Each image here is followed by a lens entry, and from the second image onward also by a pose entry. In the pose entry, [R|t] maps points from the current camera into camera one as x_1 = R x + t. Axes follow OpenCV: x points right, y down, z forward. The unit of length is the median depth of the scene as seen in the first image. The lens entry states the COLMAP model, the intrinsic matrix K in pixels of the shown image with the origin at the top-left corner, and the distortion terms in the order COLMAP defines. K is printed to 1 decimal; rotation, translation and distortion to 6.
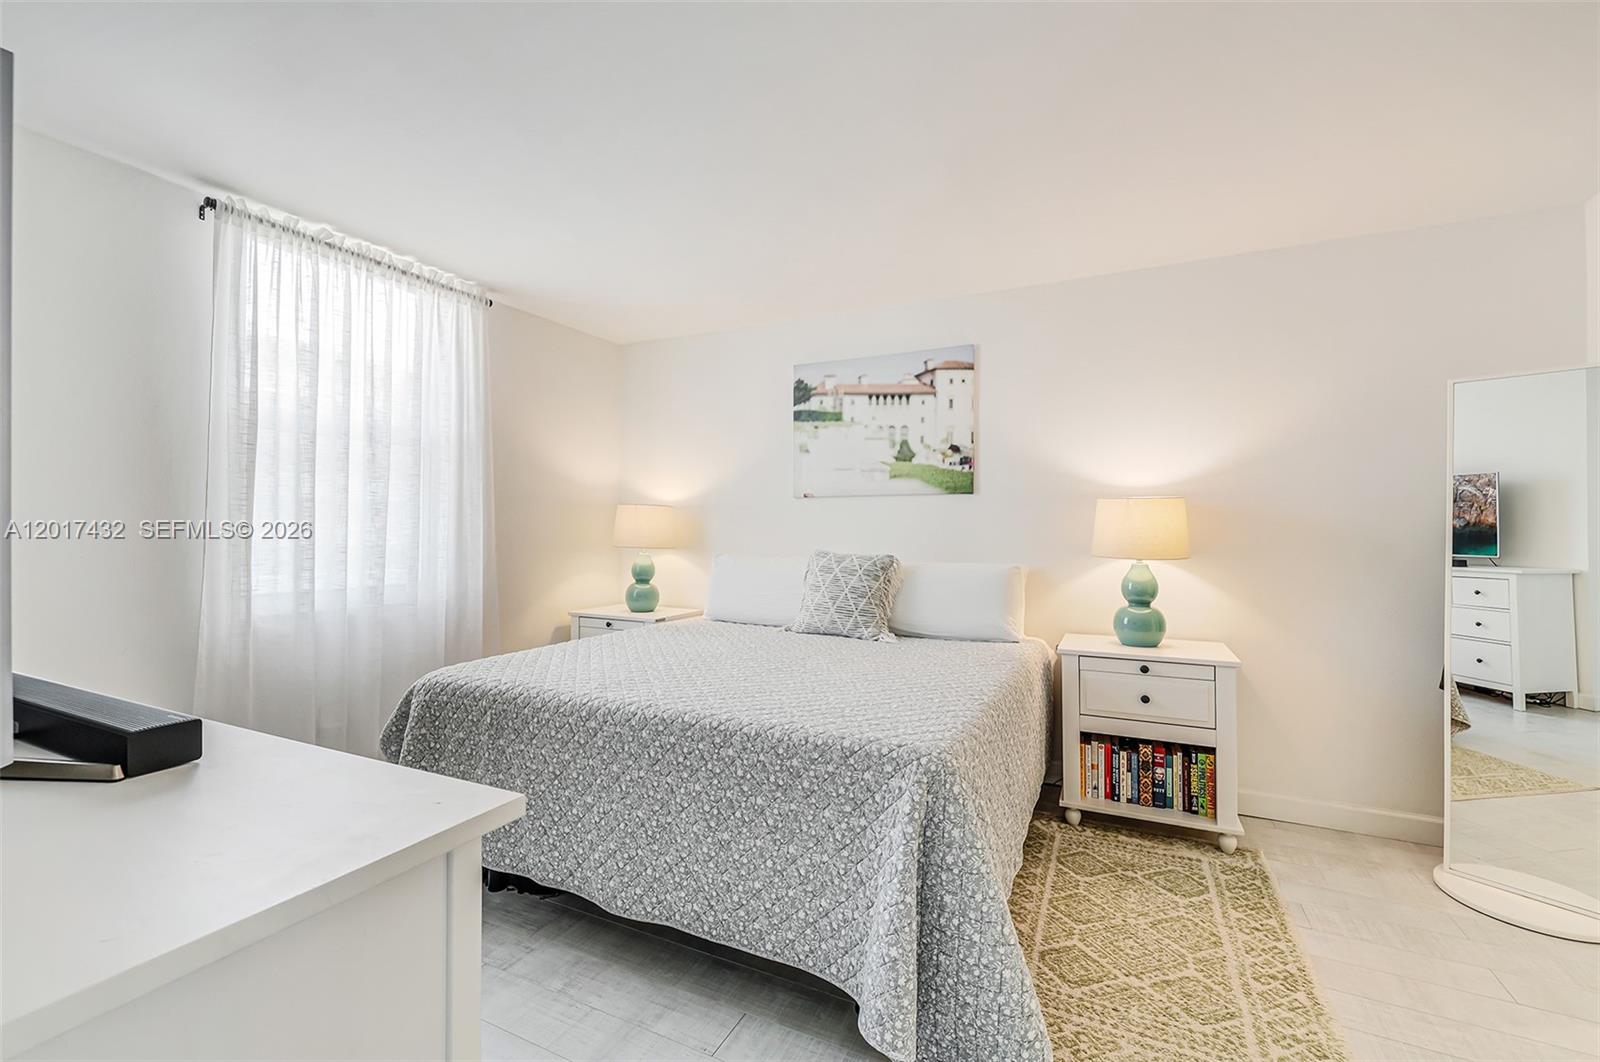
lens RADIAL K [[688.3, 0, 780.7], [0, 688.3, 526.0], [0, 0, 1]] dist [0.012809, -0.000062]
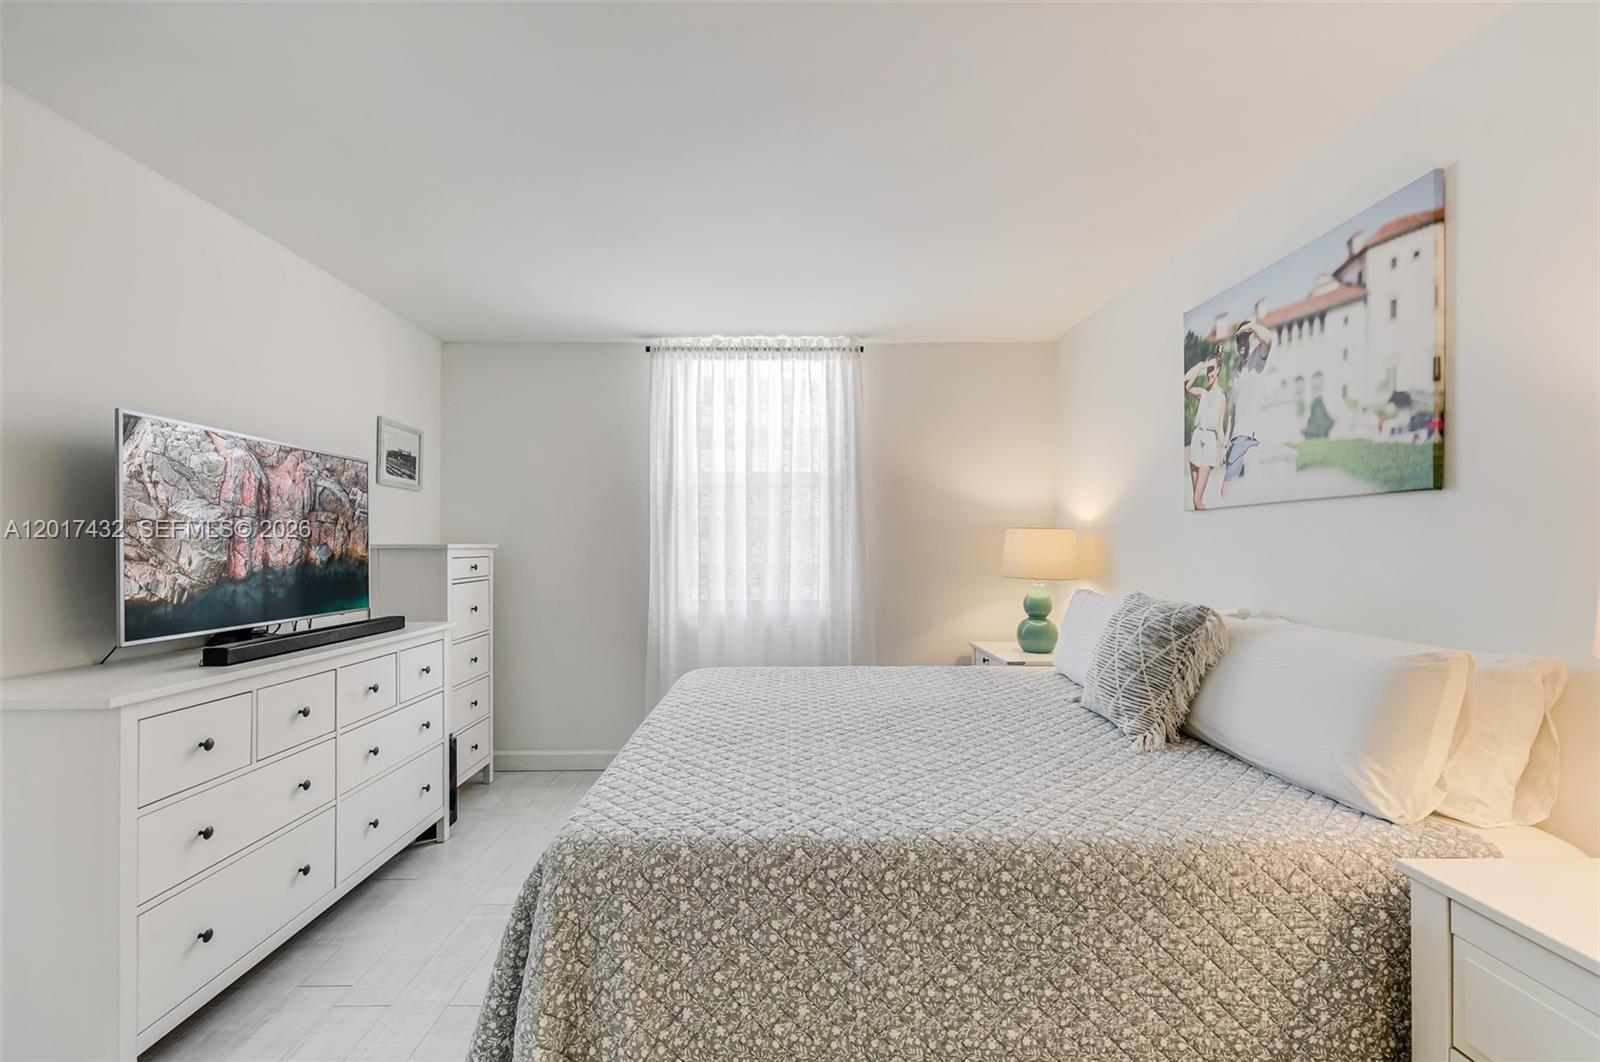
lens RADIAL K [[694.5, 0, 778.5], [0, 694.5, 557.3], [0, 0, 1]] dist [-0.002154, 0.000008]
pose [[0.451837, 0.007977, -0.892065, 0.489344], [0.010061, 0.999851, 0.014036, -0.011167], [0.892044, -0.015317, 0.451689, 0.378879]]
